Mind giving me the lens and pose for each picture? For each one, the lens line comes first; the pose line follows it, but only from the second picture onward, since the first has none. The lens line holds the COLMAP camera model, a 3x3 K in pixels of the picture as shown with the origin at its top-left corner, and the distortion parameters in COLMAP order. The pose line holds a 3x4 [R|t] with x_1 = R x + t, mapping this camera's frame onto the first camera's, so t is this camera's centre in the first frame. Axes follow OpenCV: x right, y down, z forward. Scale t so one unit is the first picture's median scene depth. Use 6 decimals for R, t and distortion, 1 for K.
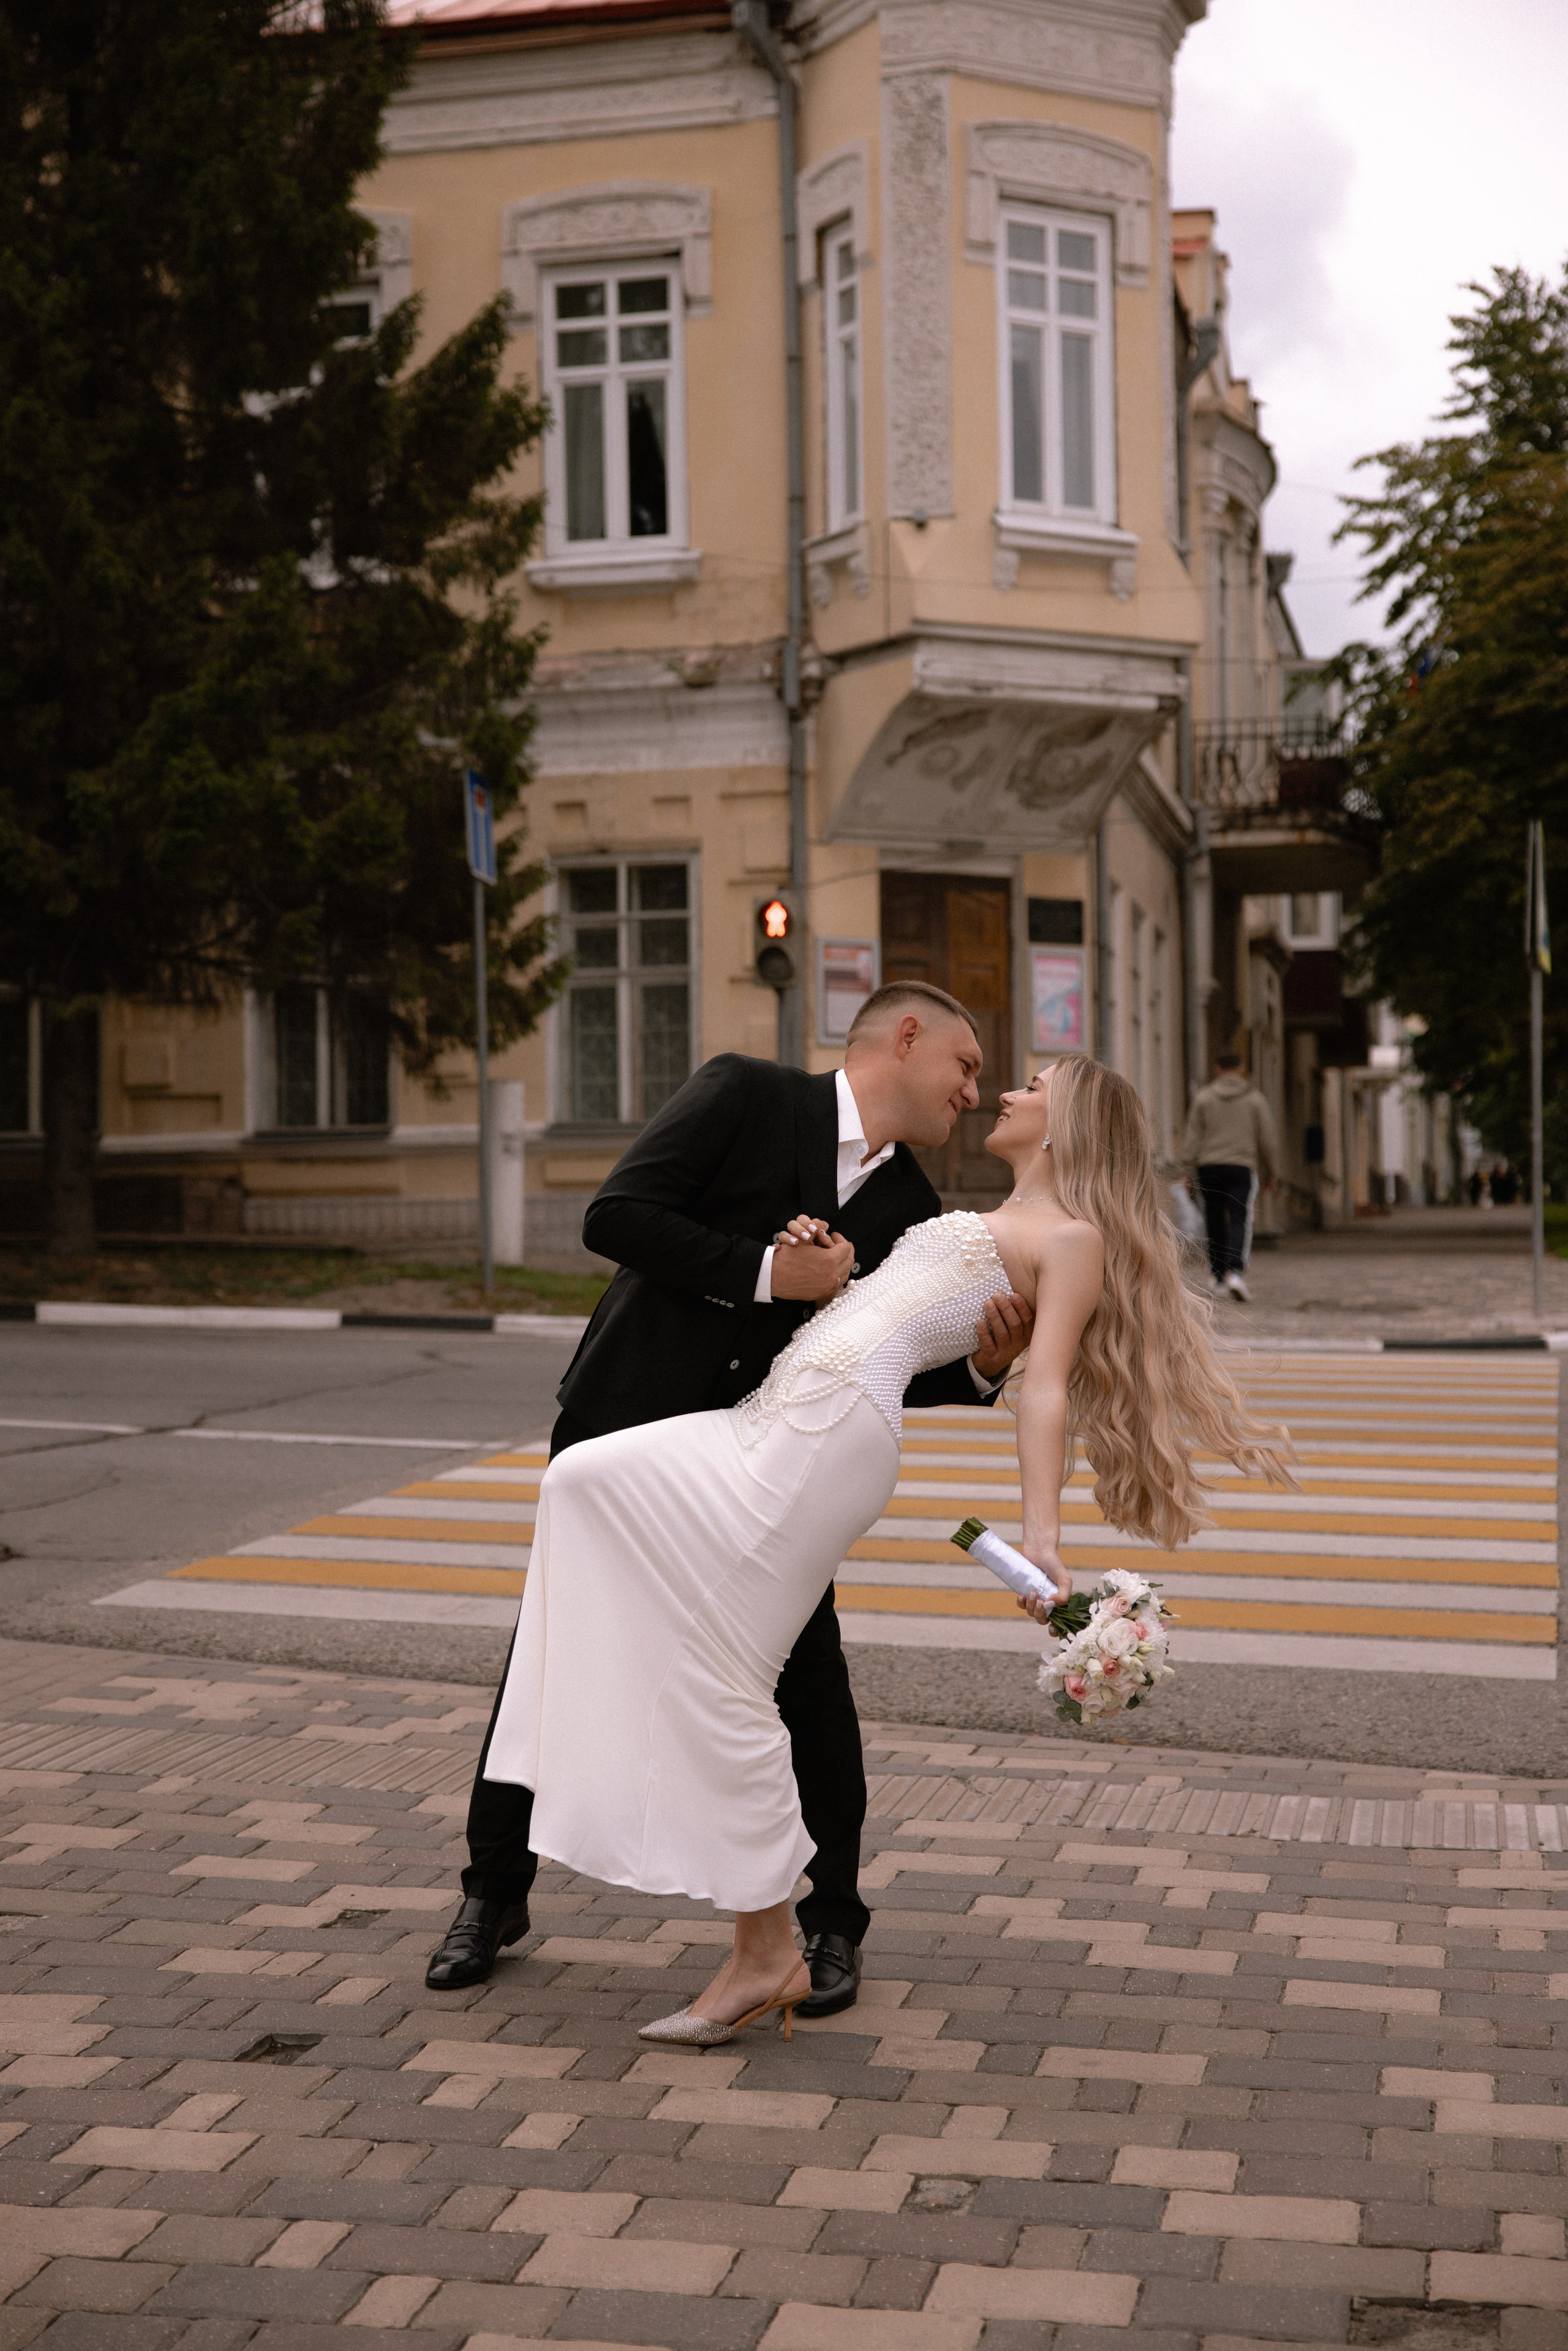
lens RADIAL K [[3476.5, 0, 784.0], [0, 3476.5, 1175.5], [0, 0, 1]] dist [0.157770, -0.020992]
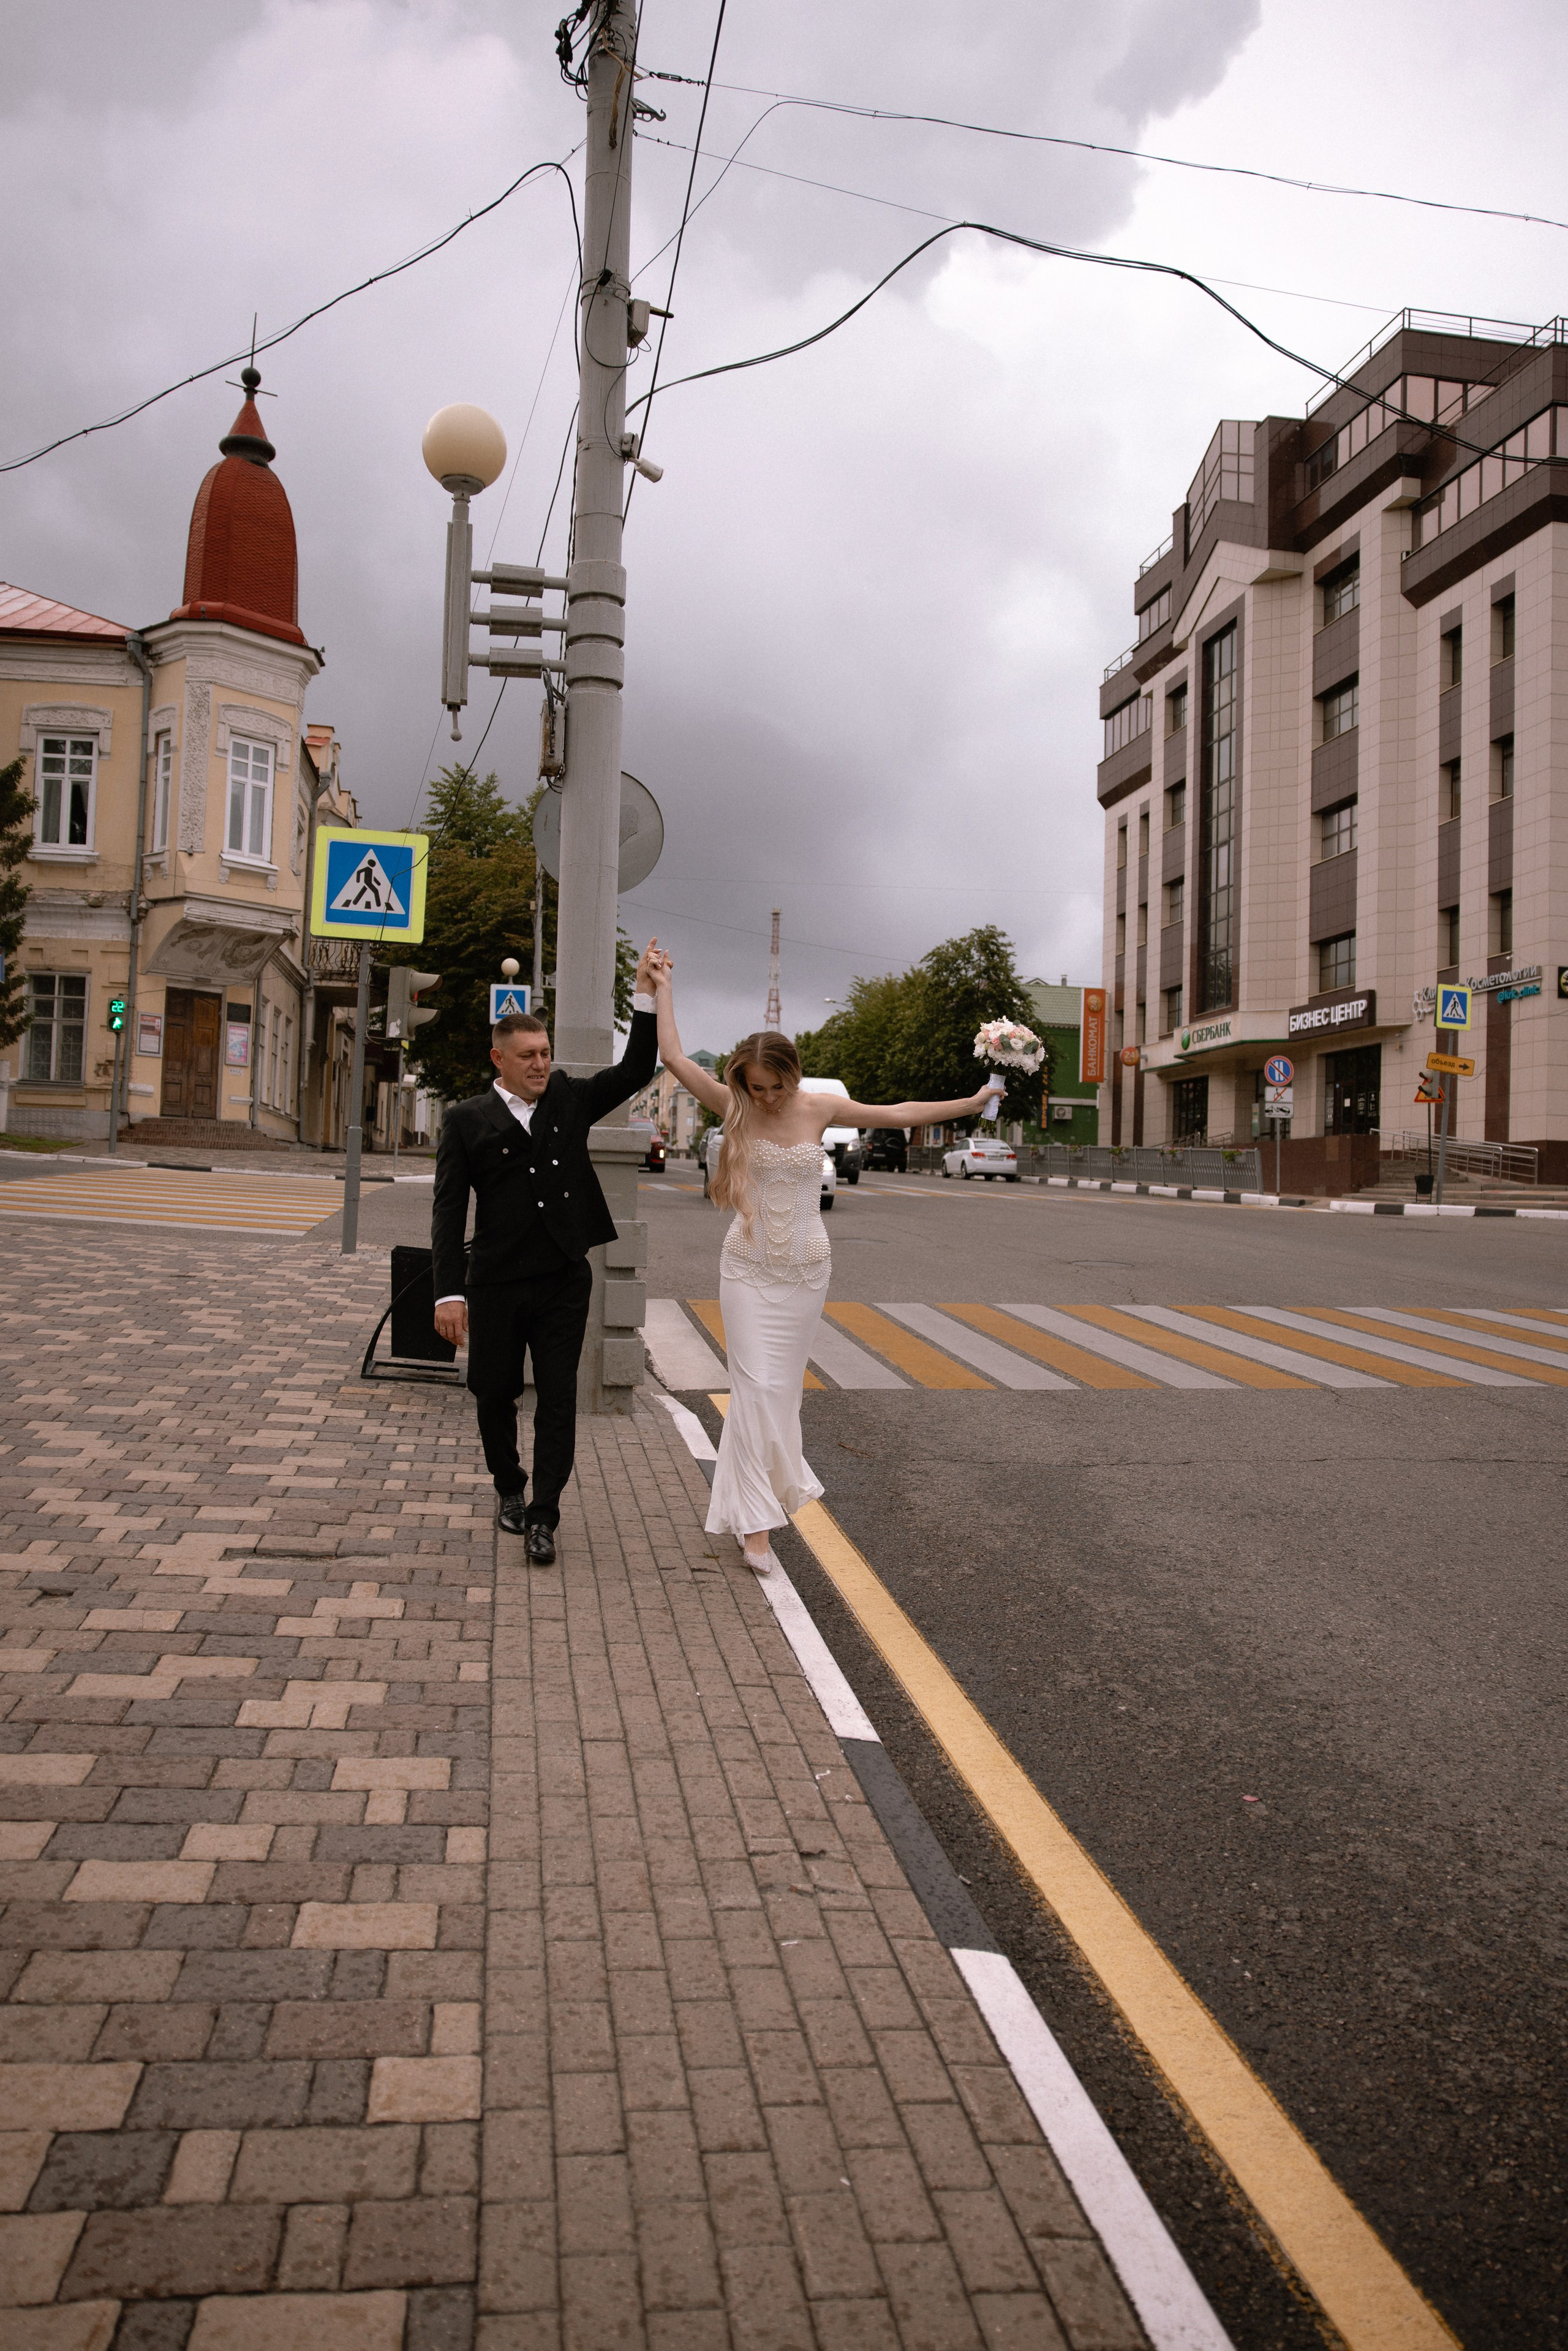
lens RADIAL K [[1684.4, 0, 784.0], [0, 1684.4, 1175.5], [0, 0, 1]] dist [-0.100590, 0.093826]
pose [[0.930030, 0.052049, 0.363778, 0.012615], [-0.059856, 0.998155, 0.010212, 0.008652], [-0.362575, -0.031272, 0.931430, -0.276464]]
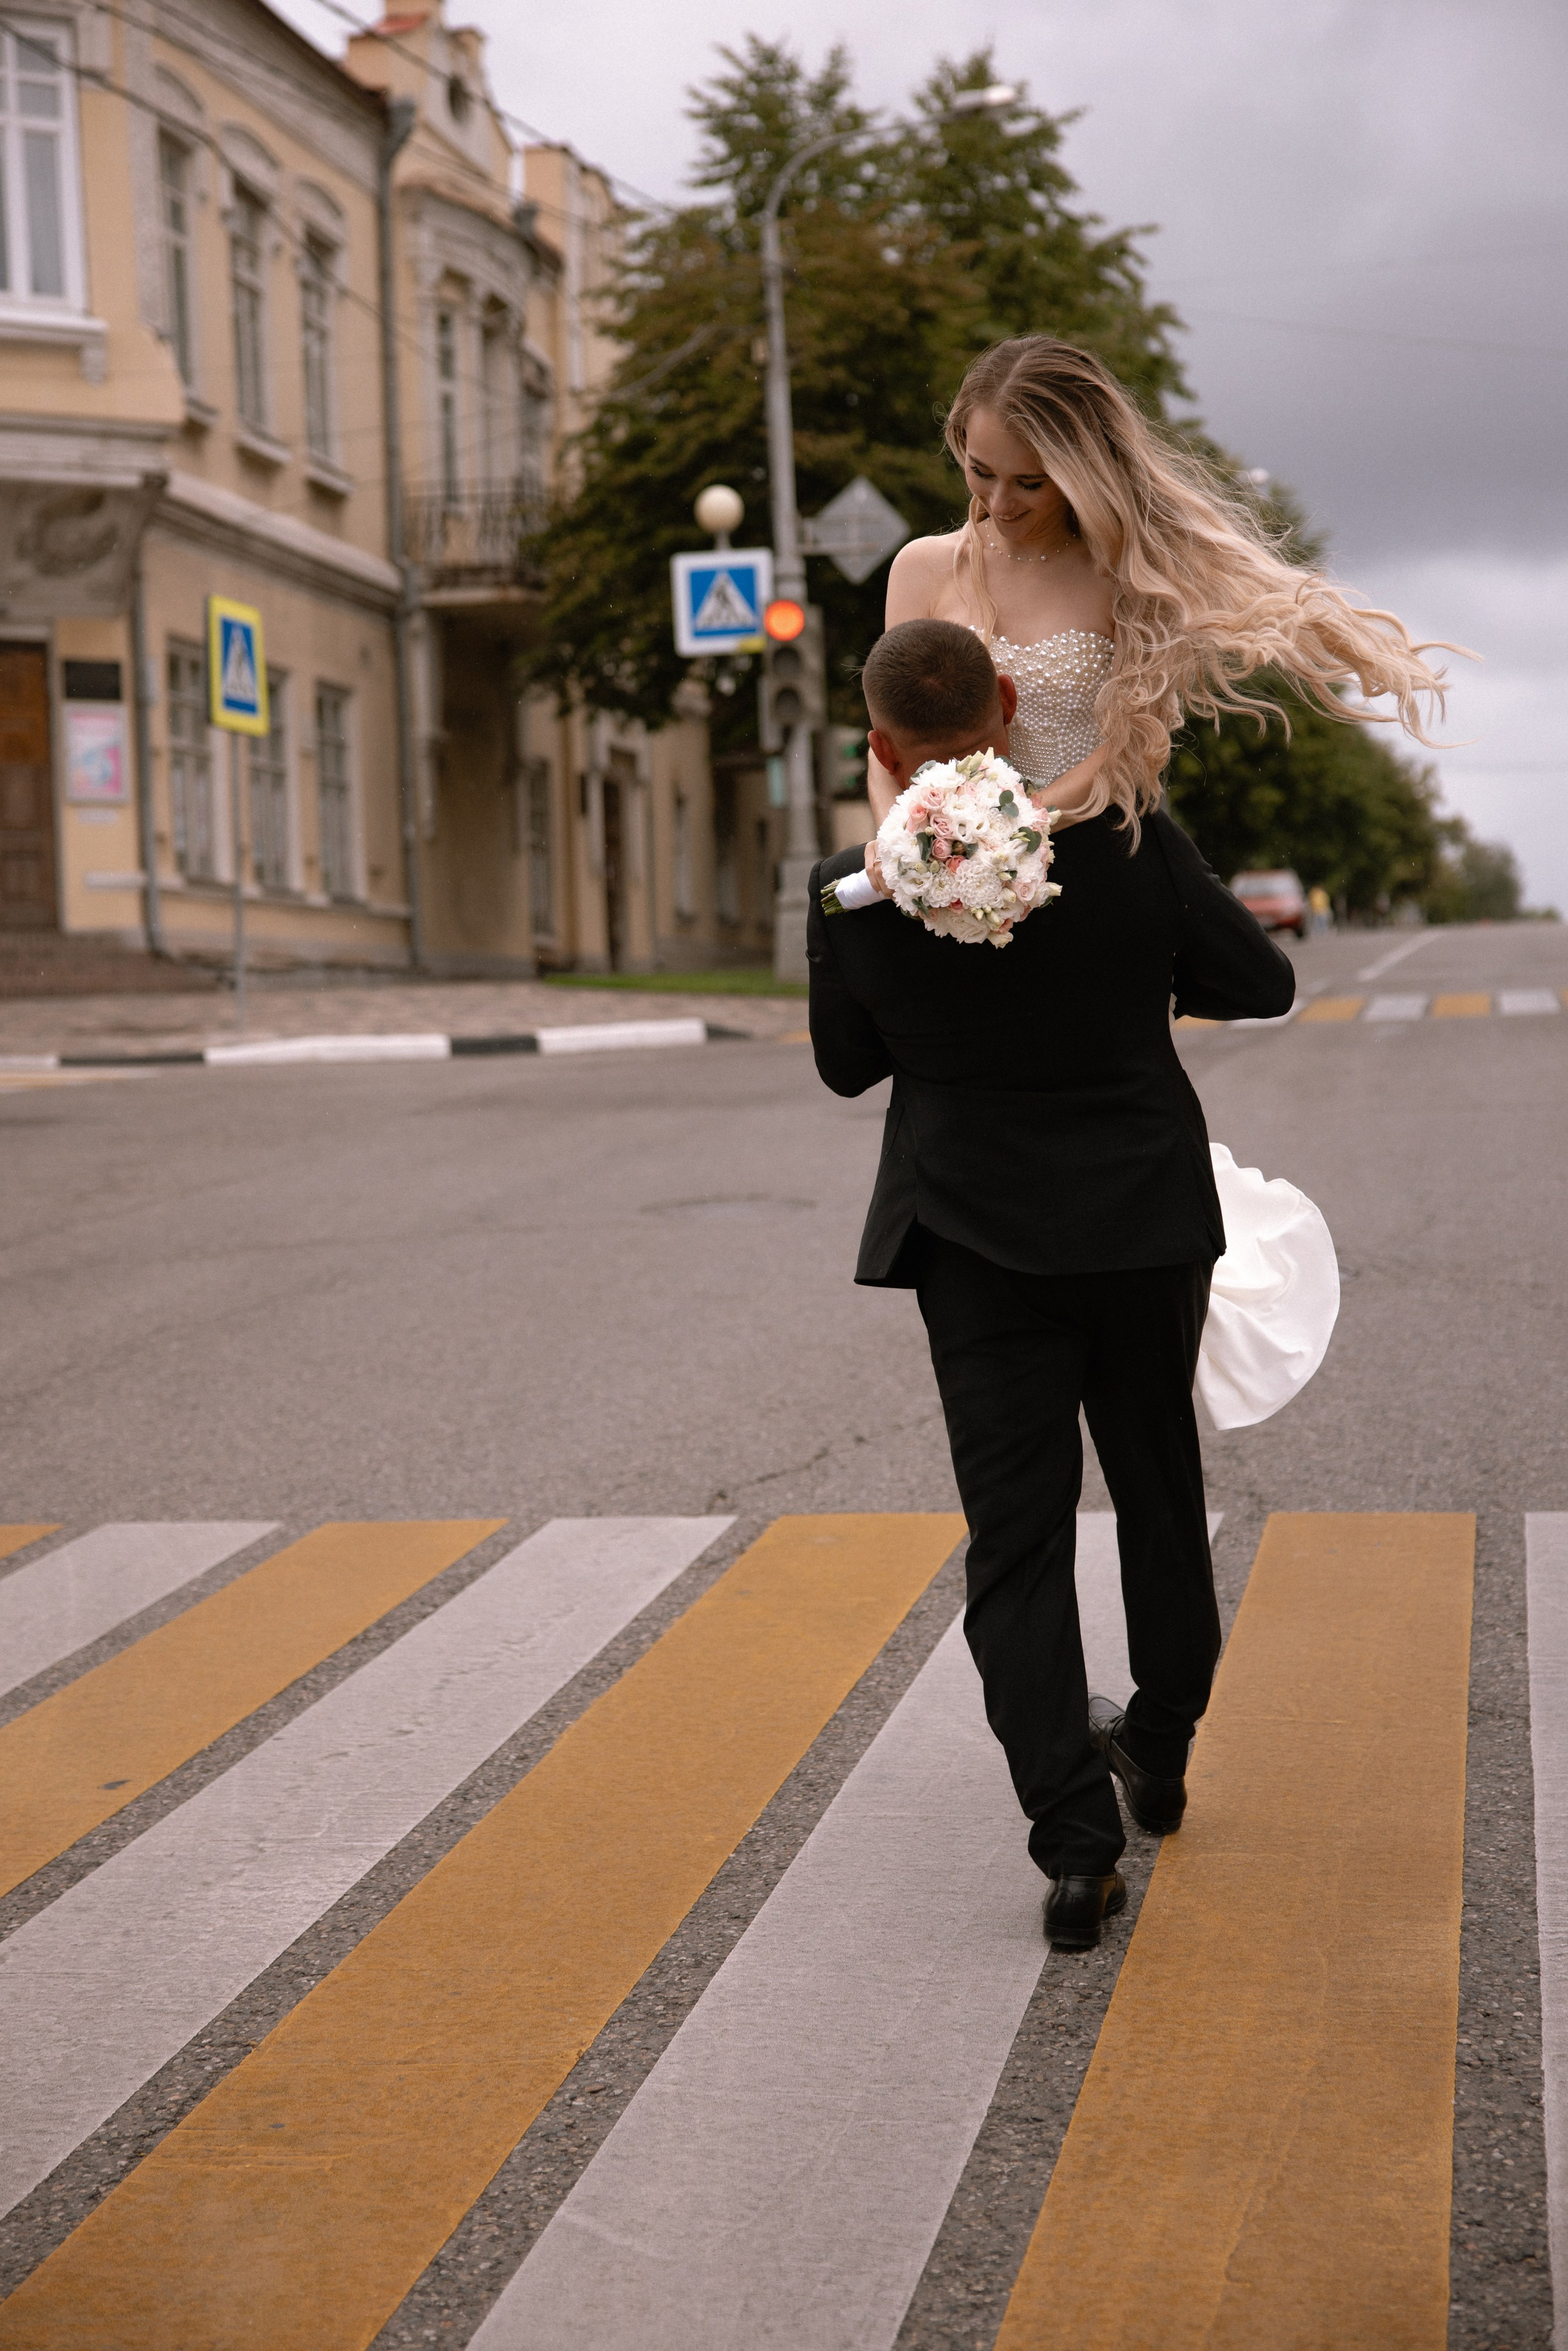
lens RADIAL K [[3527.1, 0, 784.0], [0, 3527.1, 1175.5], [0, 0, 1]] dist [0.159579, 0.051935]
pose [[0.999819, -0.014811, 0.011978, 0.288103], [0.013879, 0.997123, 0.074517, 0.001541], [-0.013048, -0.074337, 0.997148, -0.132204]]
